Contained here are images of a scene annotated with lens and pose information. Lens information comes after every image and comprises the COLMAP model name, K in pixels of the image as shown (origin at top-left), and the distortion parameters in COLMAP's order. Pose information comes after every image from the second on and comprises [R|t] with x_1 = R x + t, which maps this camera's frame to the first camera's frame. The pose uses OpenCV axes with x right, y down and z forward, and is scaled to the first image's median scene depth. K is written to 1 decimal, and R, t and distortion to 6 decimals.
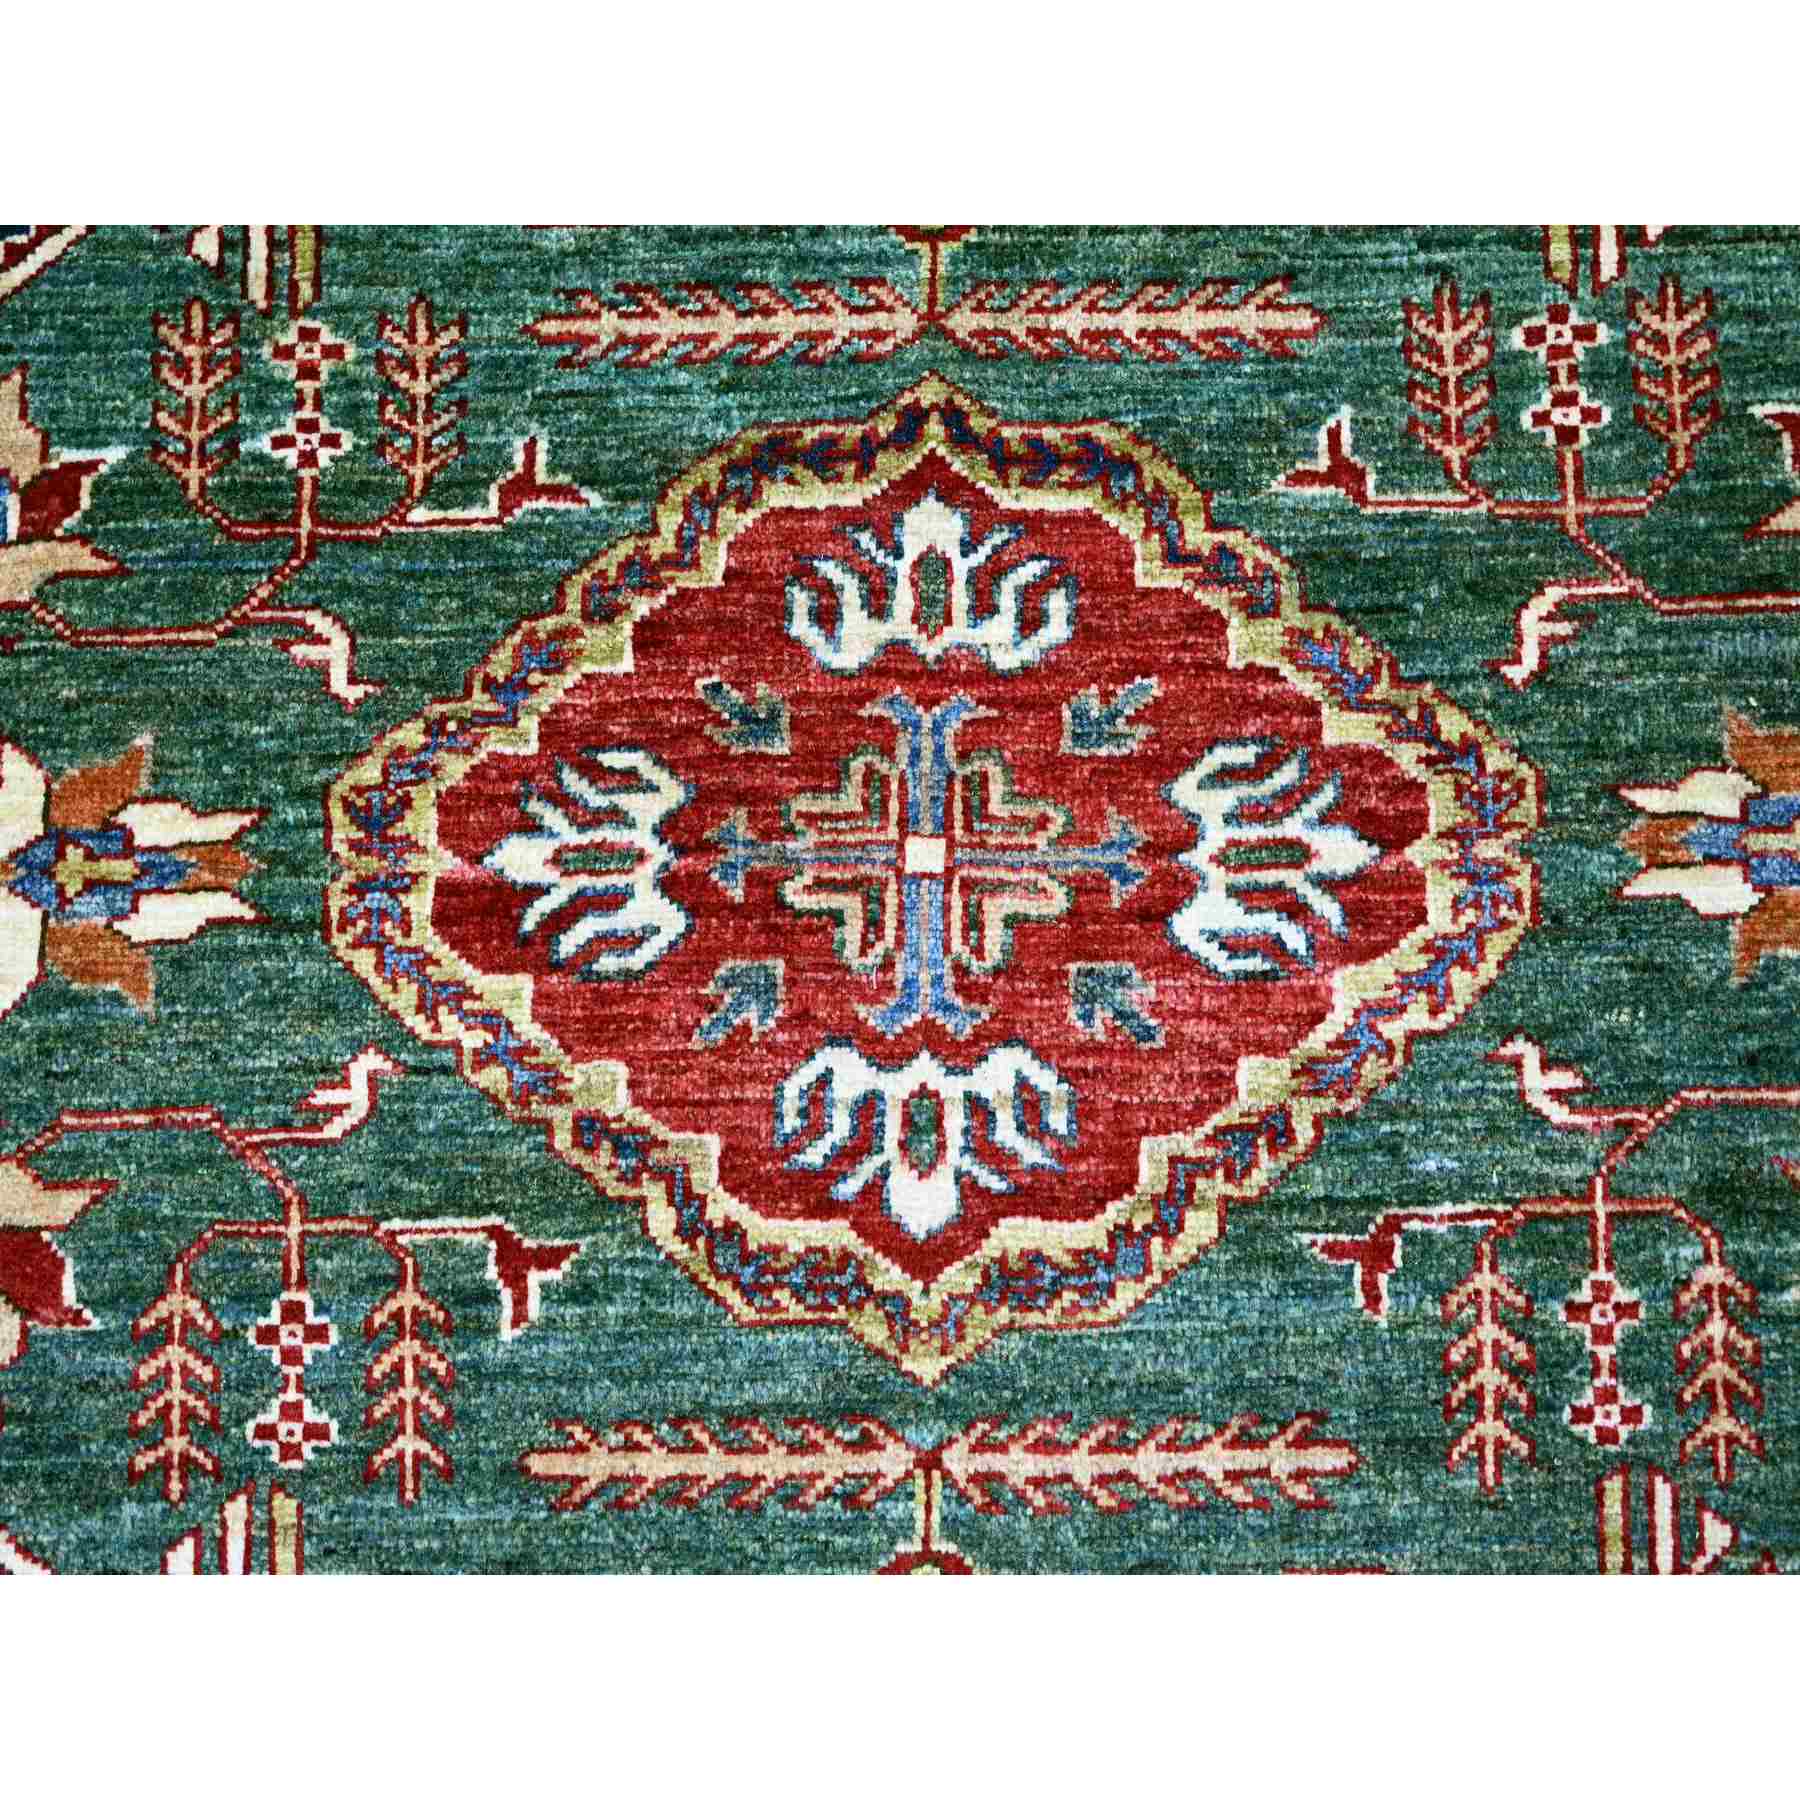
lens RADIAL K [[3375.5, 0, 968.1], [0, 3375.5, 911.7], [0, 0, 1]] dist [-0.014297, 0.000000]
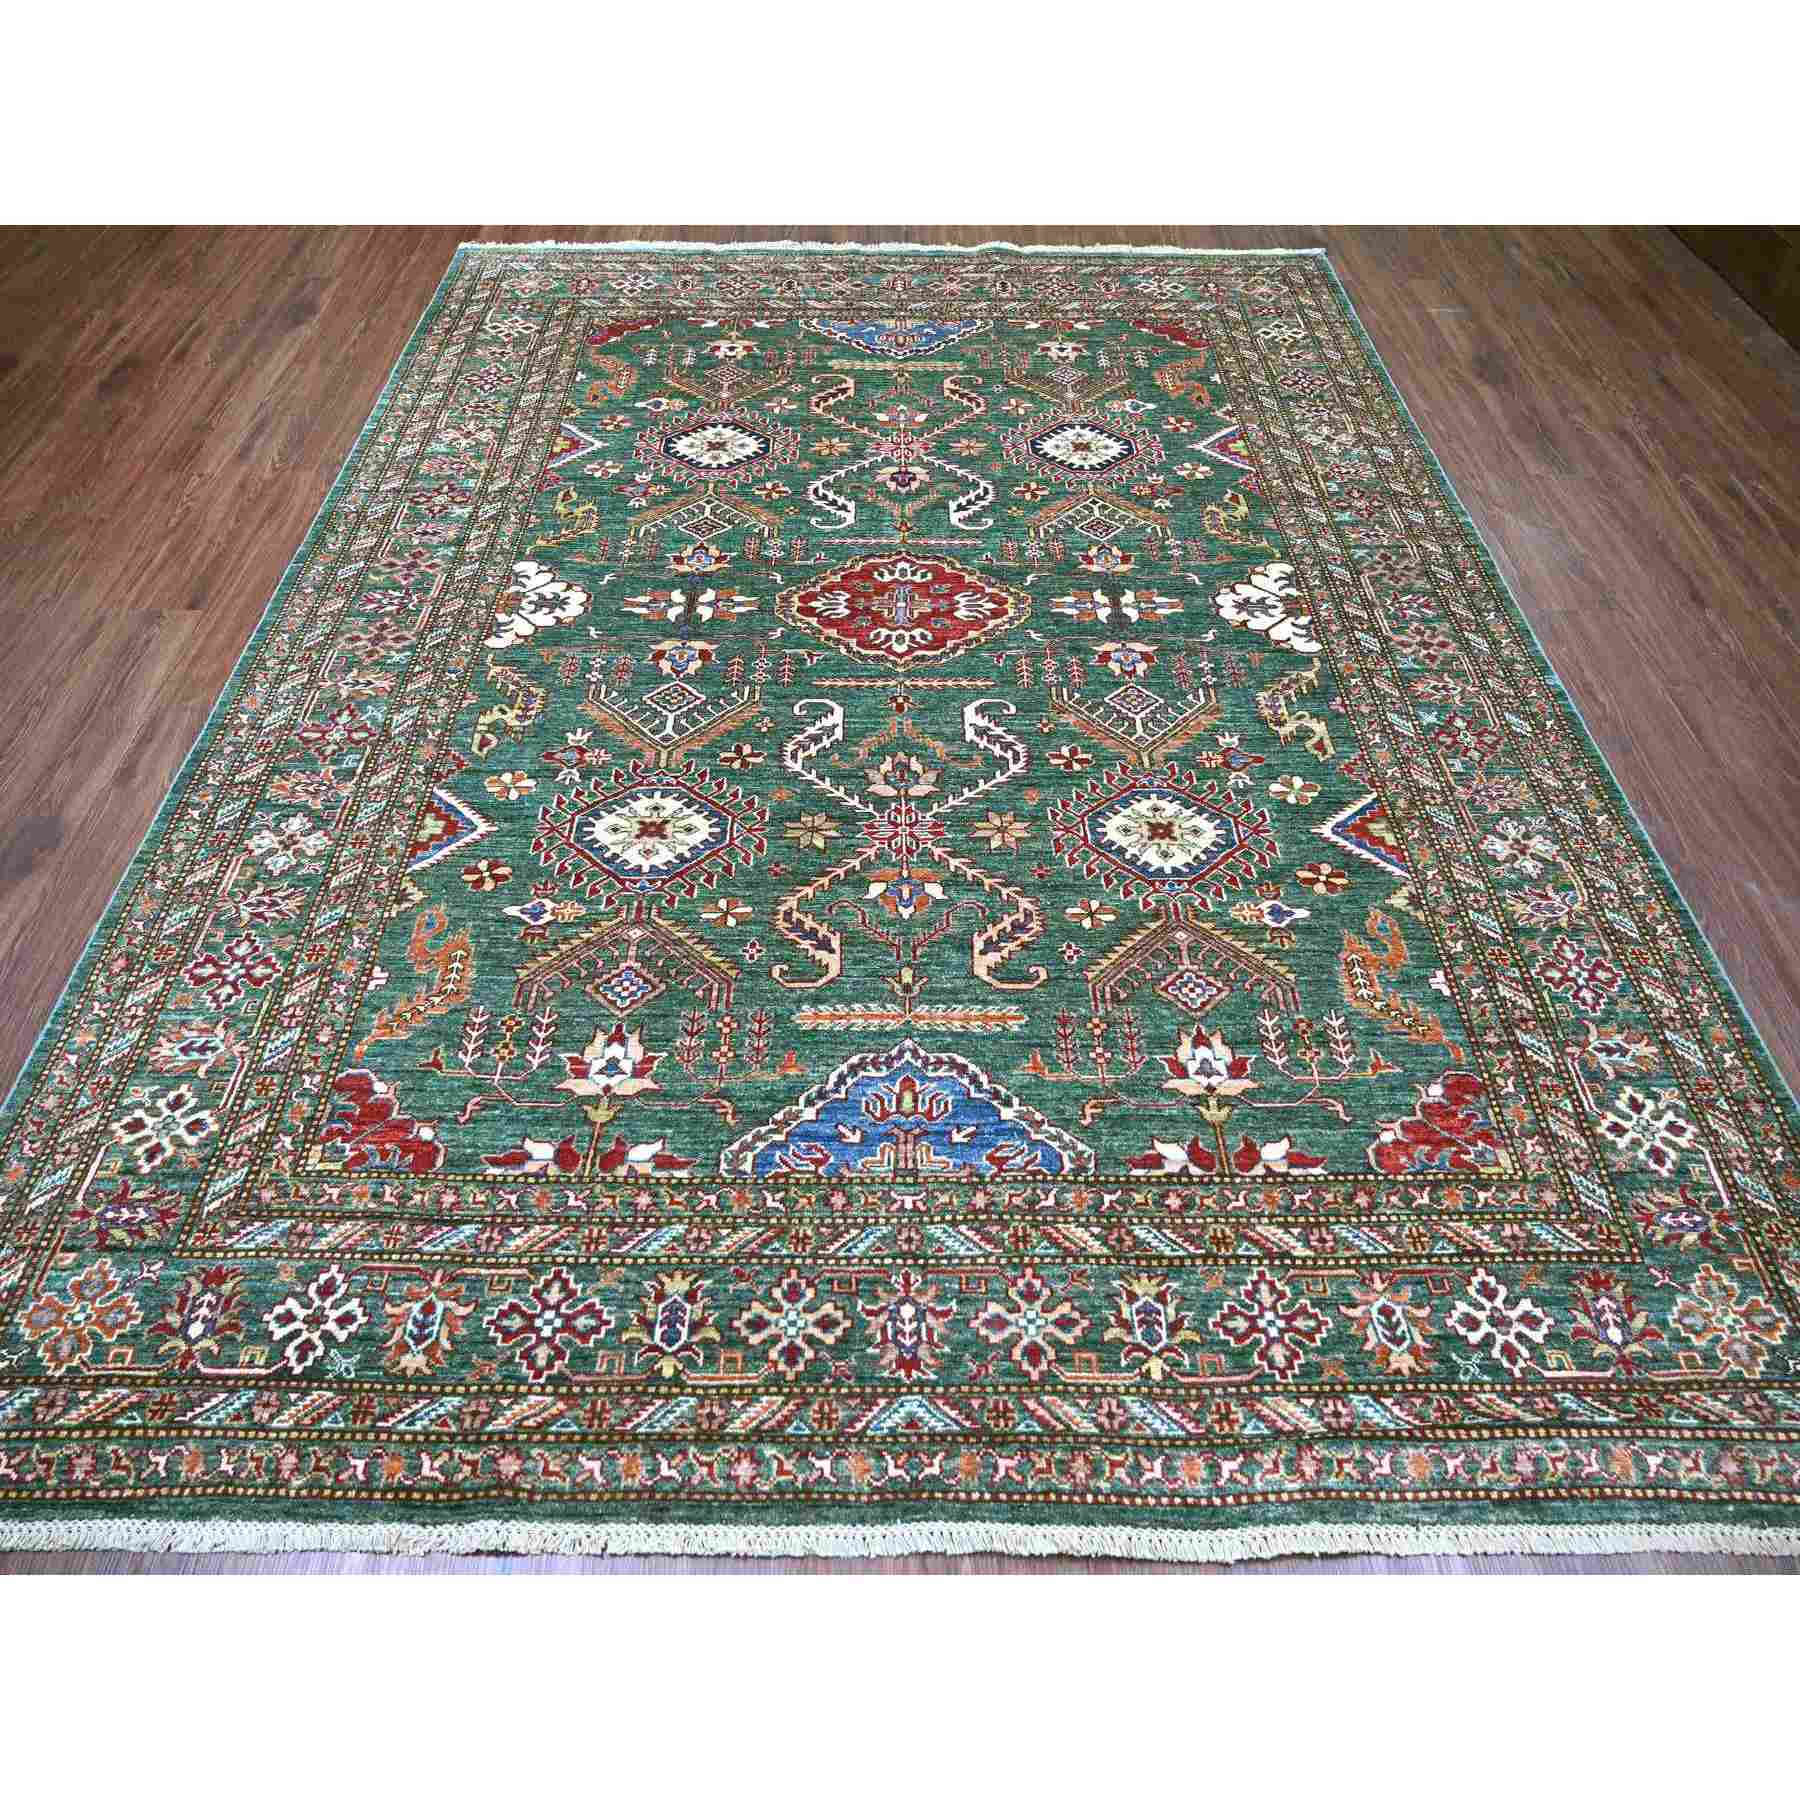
lens RADIAL K [[1101.7, 0, 915.8], [0, 1101.7, 903.2], [0, 0, 1]] dist [-0.012265, 0.002783]
pose [[0.999984, -0.002248, -0.005265, 0.014781], [-0.000661, 0.868175, -0.496258, 1.110052], [0.005687, 0.496253, 0.868159, -0.125370]]
